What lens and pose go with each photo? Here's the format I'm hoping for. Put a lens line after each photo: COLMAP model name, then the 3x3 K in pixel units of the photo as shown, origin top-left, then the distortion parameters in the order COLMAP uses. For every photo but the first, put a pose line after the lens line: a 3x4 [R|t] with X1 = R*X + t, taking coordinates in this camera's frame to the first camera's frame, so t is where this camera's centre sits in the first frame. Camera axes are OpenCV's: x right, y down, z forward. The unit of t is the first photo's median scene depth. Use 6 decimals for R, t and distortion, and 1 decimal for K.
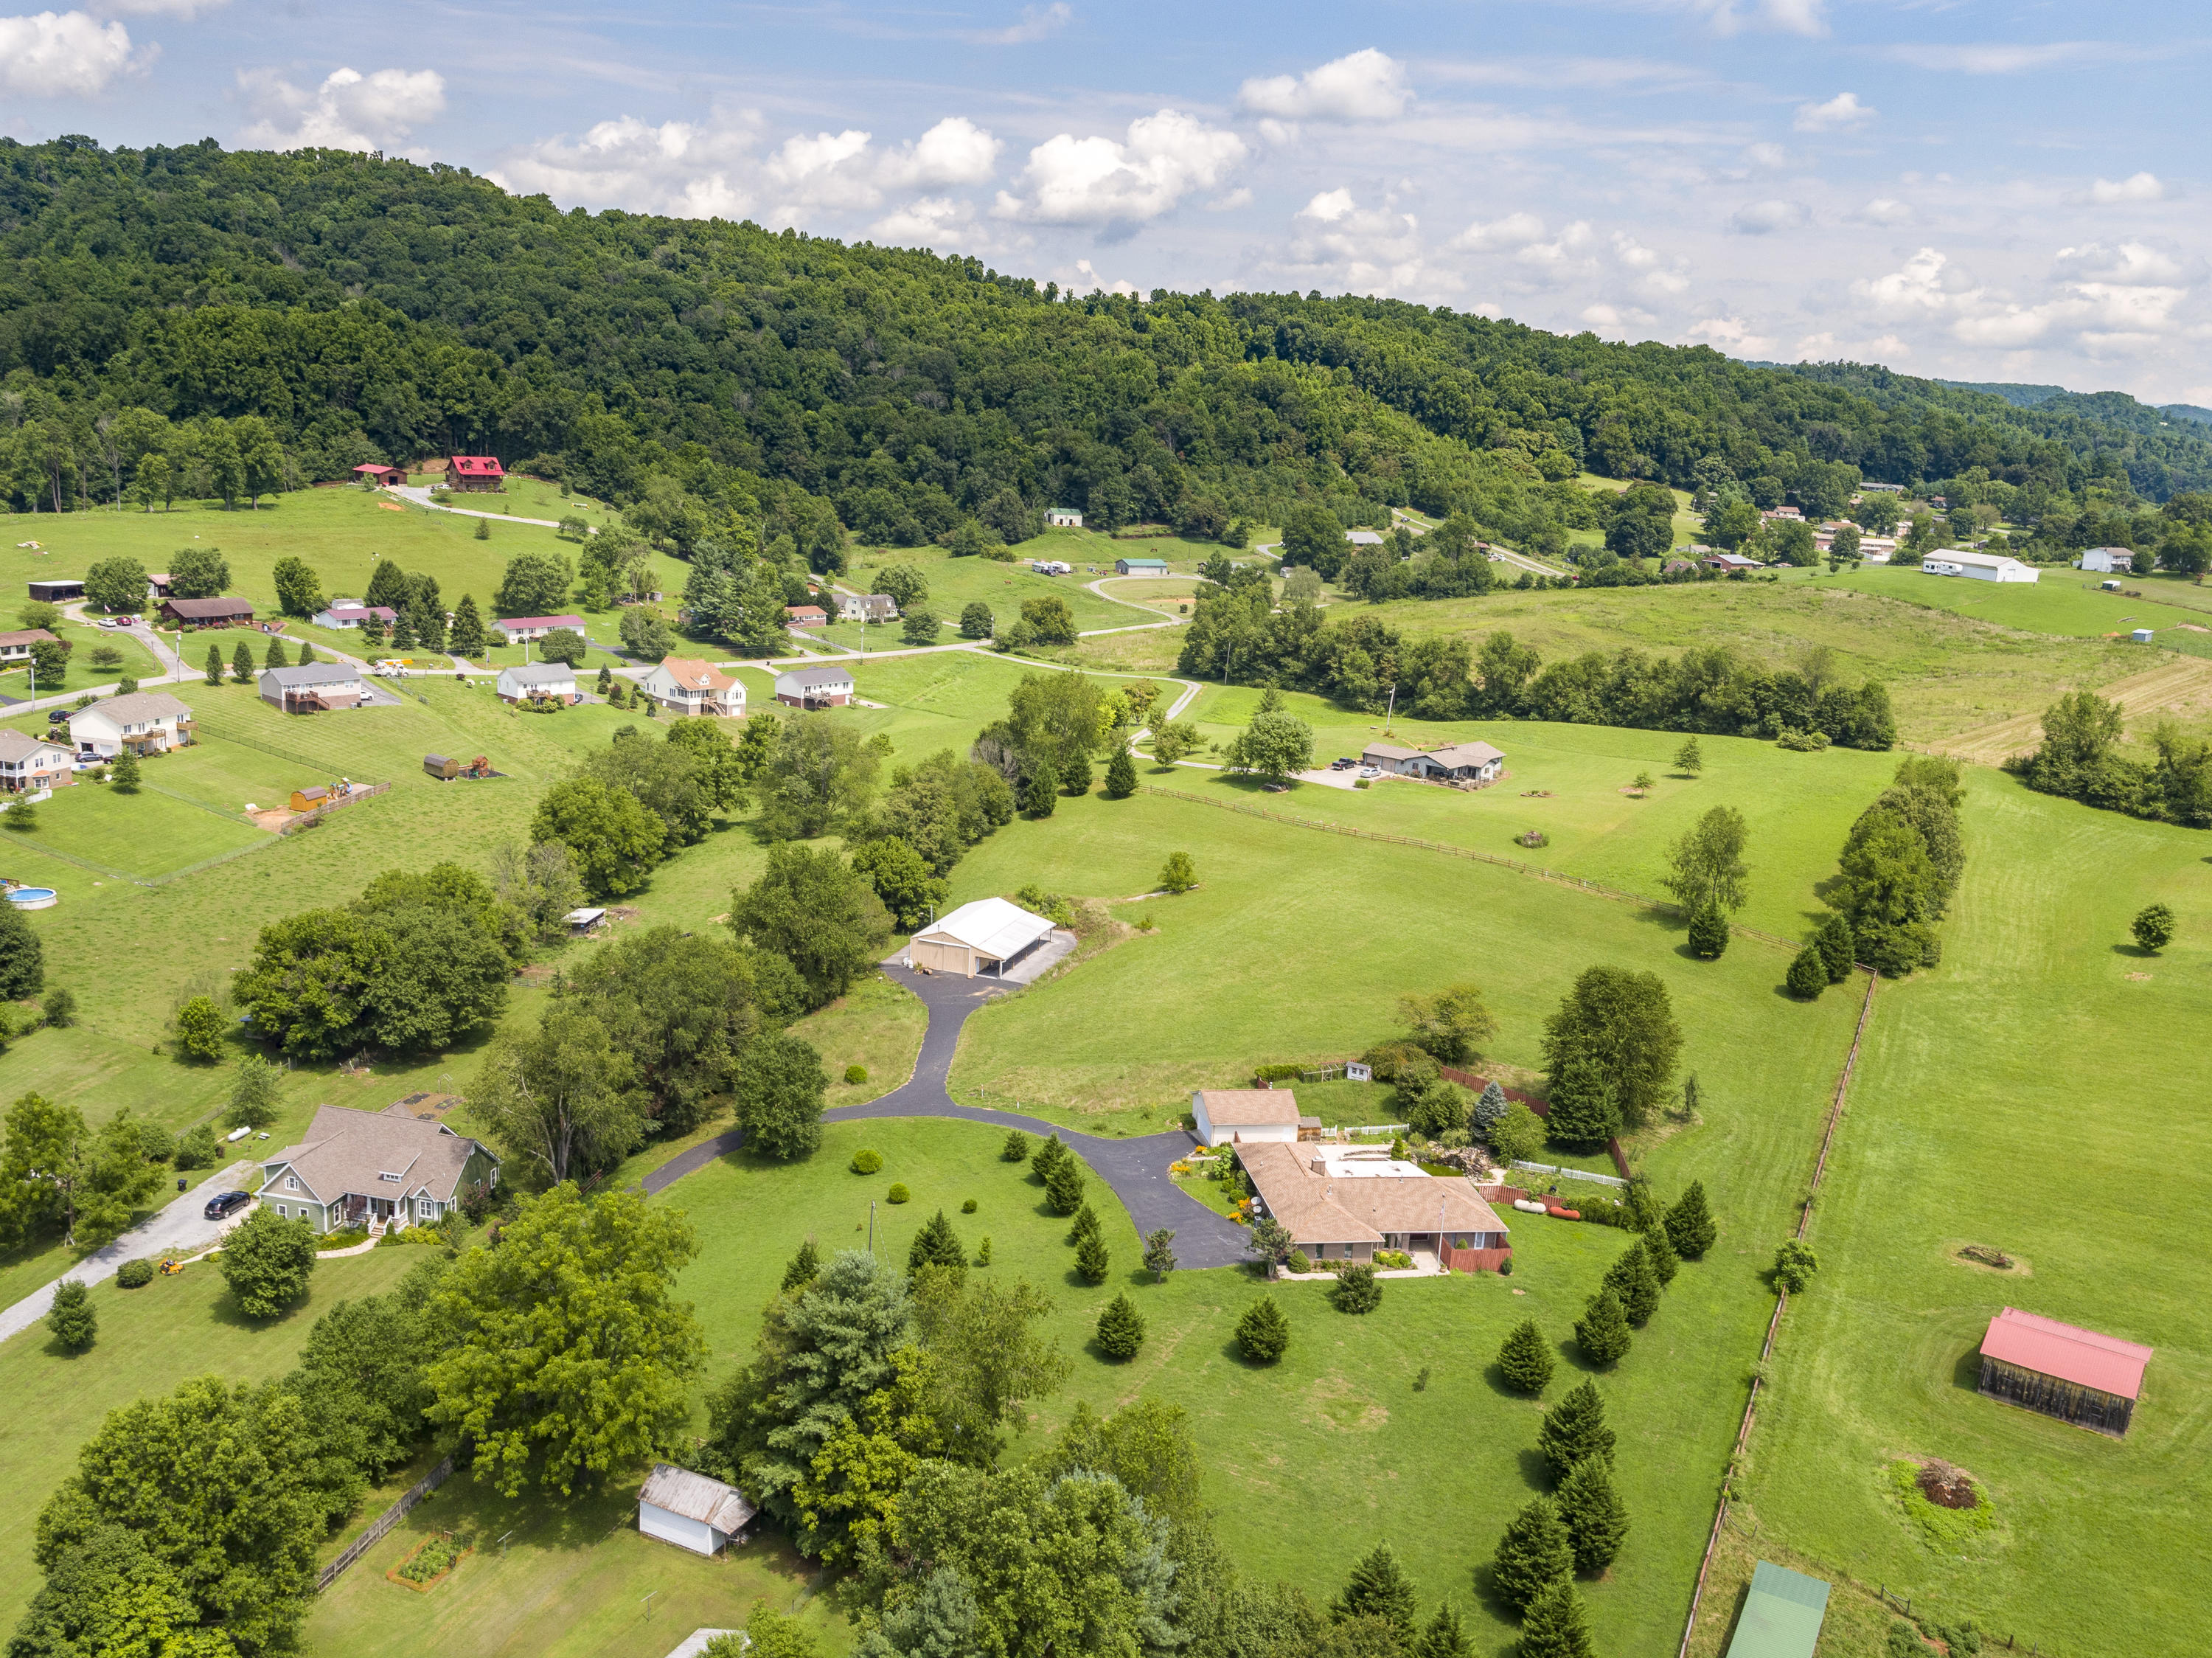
lens RADIAL K [[1970.9, 0, 1111.2], [0, 1970.9, 830.9], [0, 0, 1]] dist [-0.001432, 0.011285]
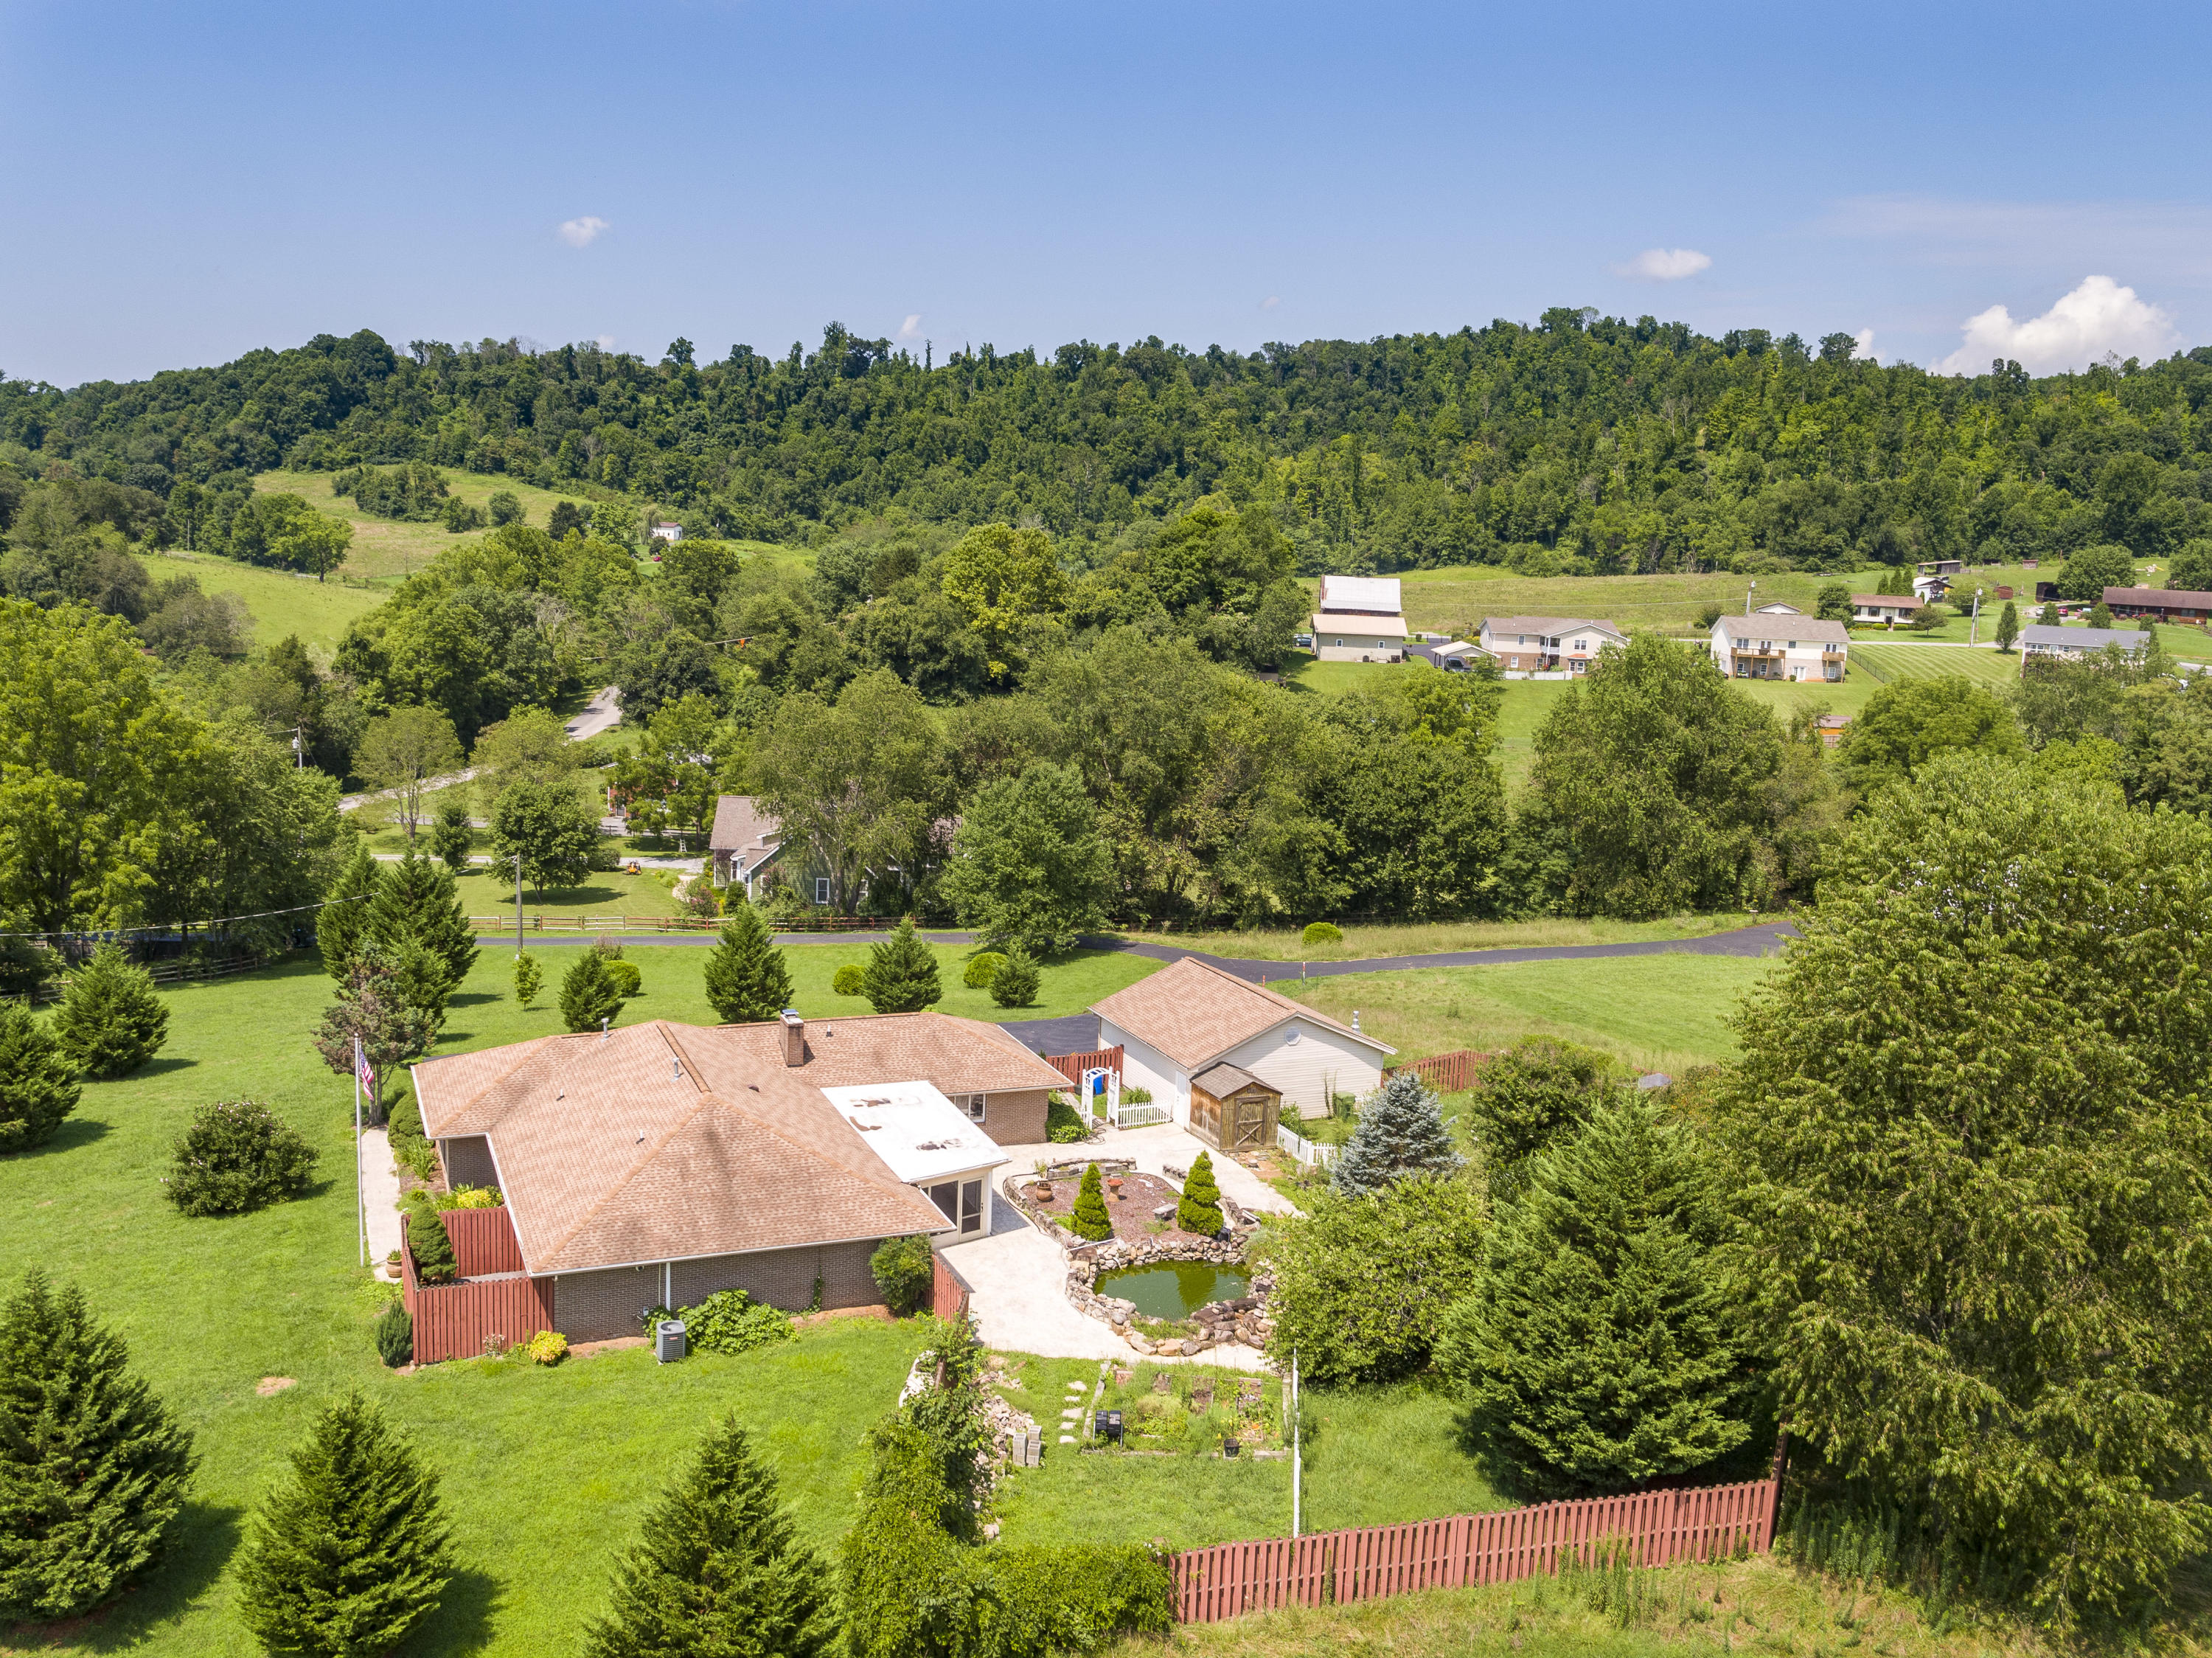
lens RADIAL K [[1970.9, 0, 1111.2], [0, 1970.9, 830.9], [0, 0, 1]] dist [-0.001432, 0.011285]
pose [[0.236501, 0.106938, -0.965729, 0.137189], [-0.249861, 0.967193, 0.045910, 0.028330], [0.938955, 0.230440, 0.255462, 0.270955]]
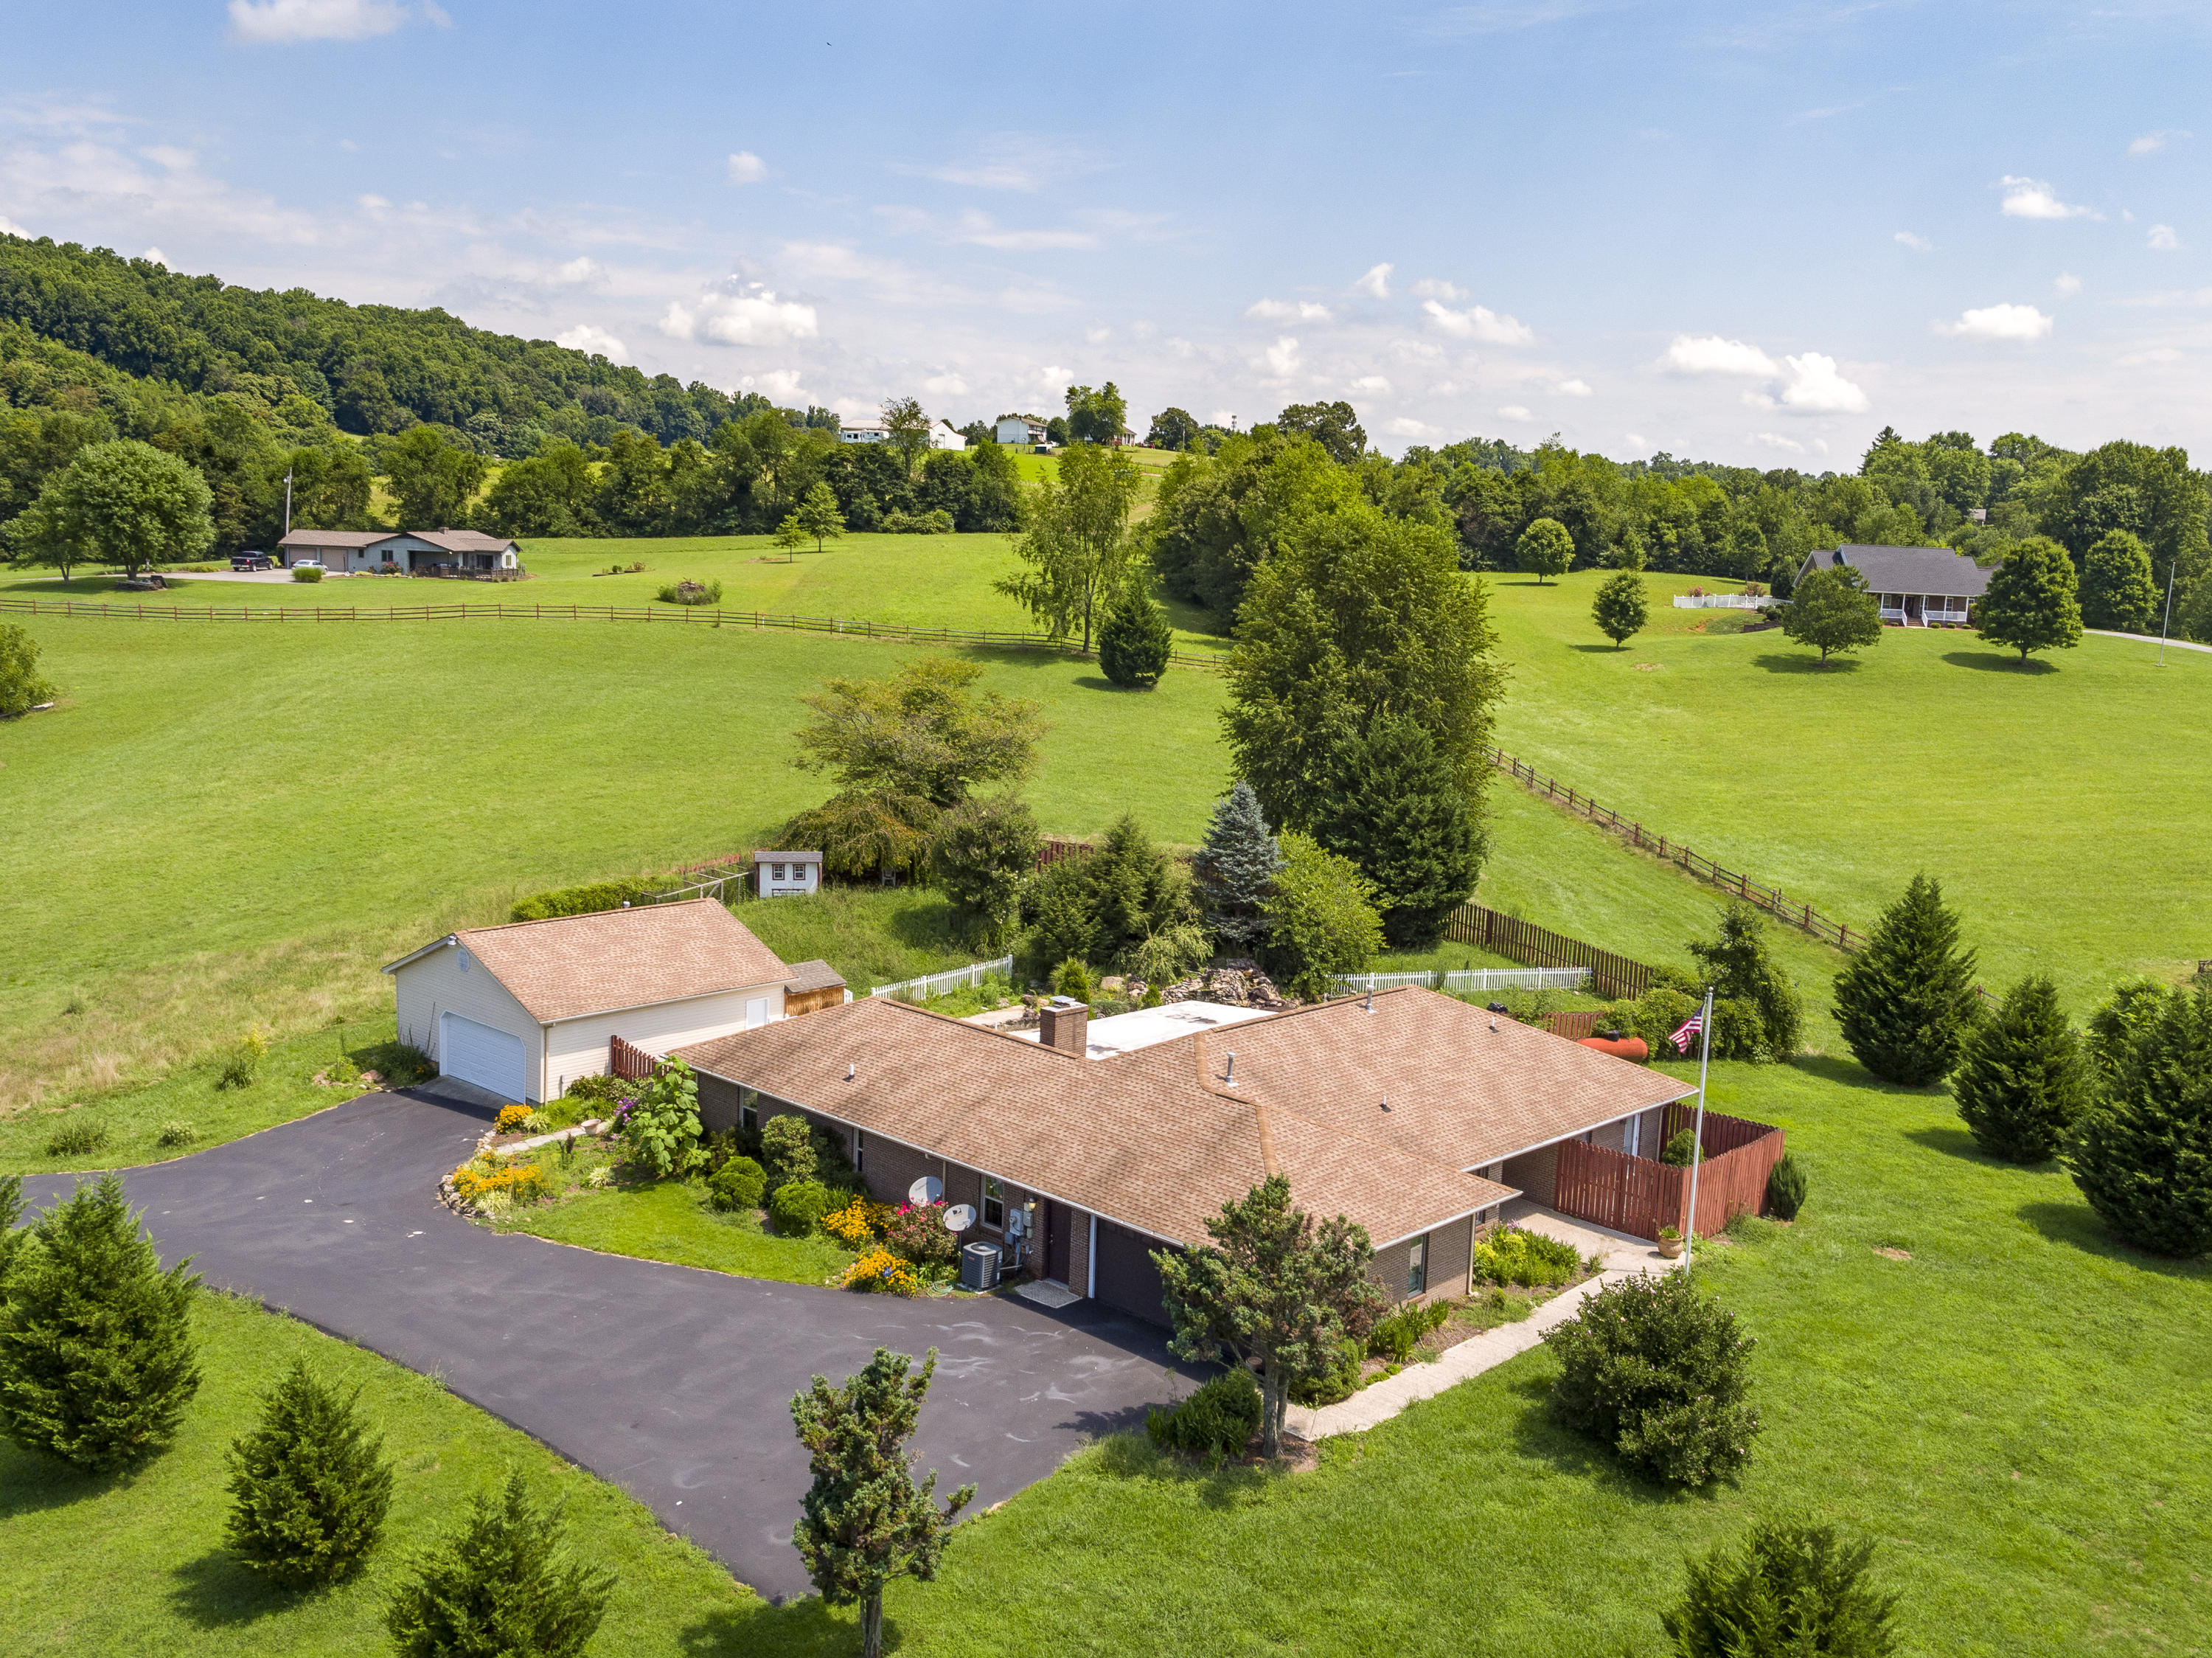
lens RADIAL K [[2034.4, 0, 1112.3], [0, 2034.4, 829.8], [0, 0, 1]] dist [-0.001179, 0.014548]
pose [[0.804060, -0.118086, 0.582703, -0.015878], [0.145121, 0.989414, 0.000258, 0.040574], [-0.576565, 0.084355, 0.812685, 0.215440]]
